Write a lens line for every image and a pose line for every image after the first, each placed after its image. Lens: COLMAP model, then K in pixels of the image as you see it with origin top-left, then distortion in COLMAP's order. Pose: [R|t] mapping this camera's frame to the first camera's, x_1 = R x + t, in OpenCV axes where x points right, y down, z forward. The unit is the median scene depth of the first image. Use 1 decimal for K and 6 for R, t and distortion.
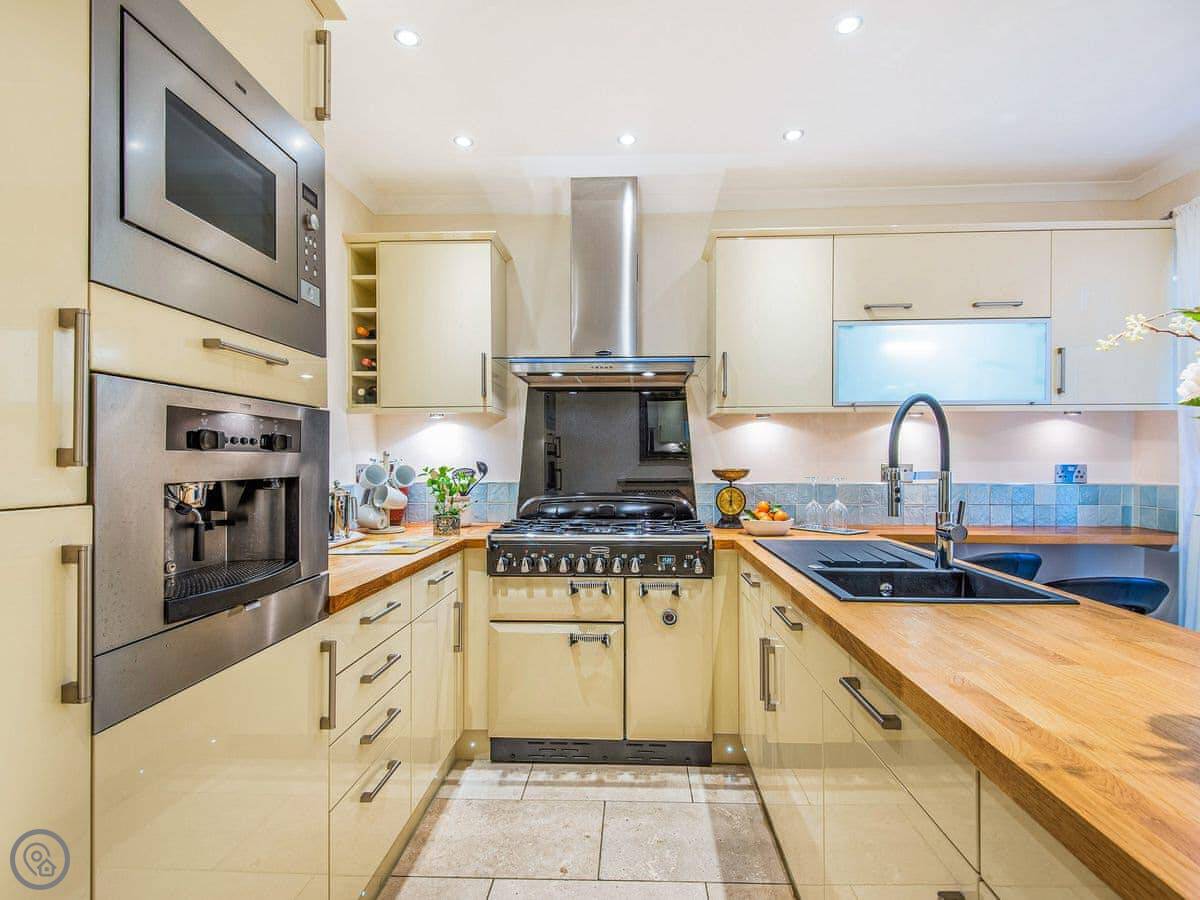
lens RADIAL K [[616.0, 0, 598.9], [0, 616.0, 462.2], [0, 0, 1]] dist [0.021252, -0.001395]
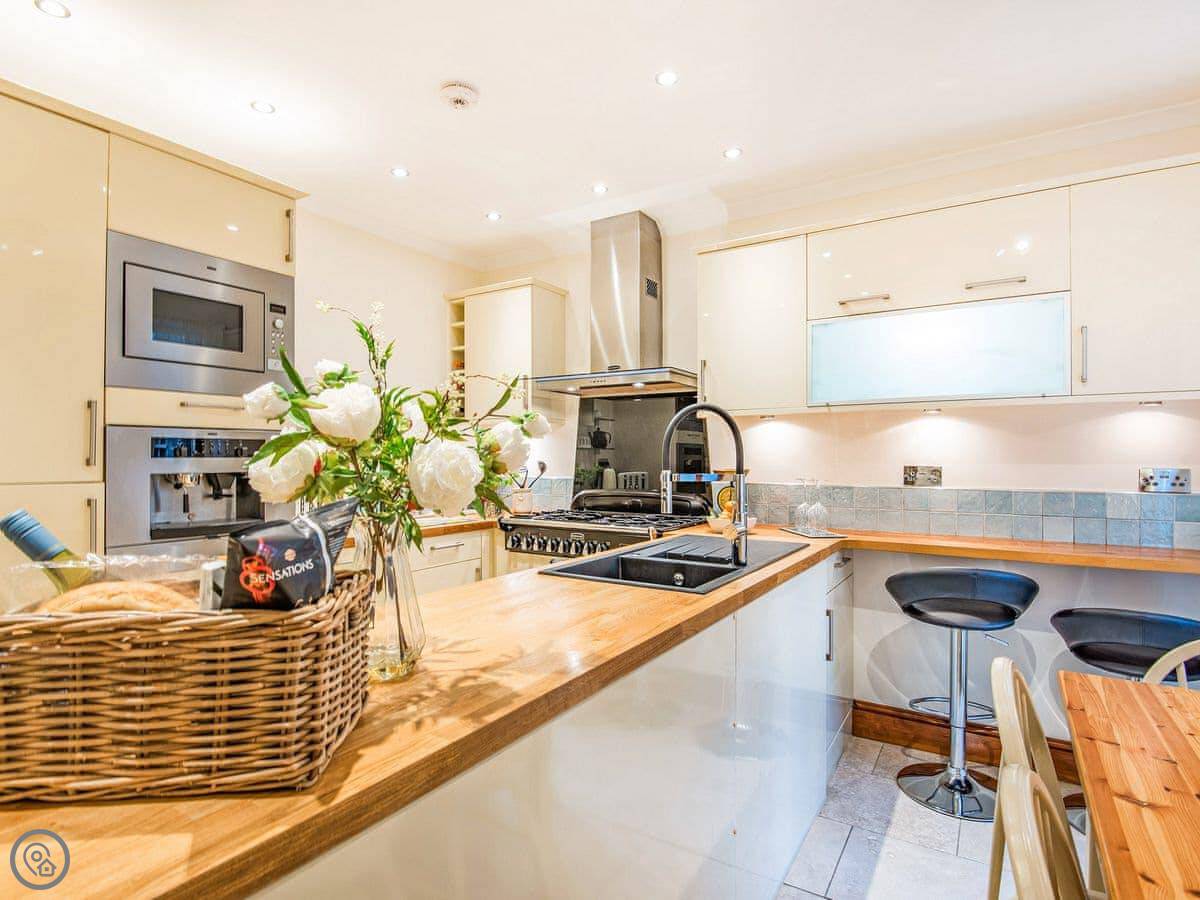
lens RADIAL K [[627.3, 0, 590.5], [0, 627.3, 449.7], [0, 0, 1]] dist [0.025219, -0.028624]
pose [[0.865311, -0.004412, -0.501217, 0.580448], [-0.002788, 0.999903, -0.013614, -0.007696], [0.501228, 0.013178, 0.865215, -0.039073]]
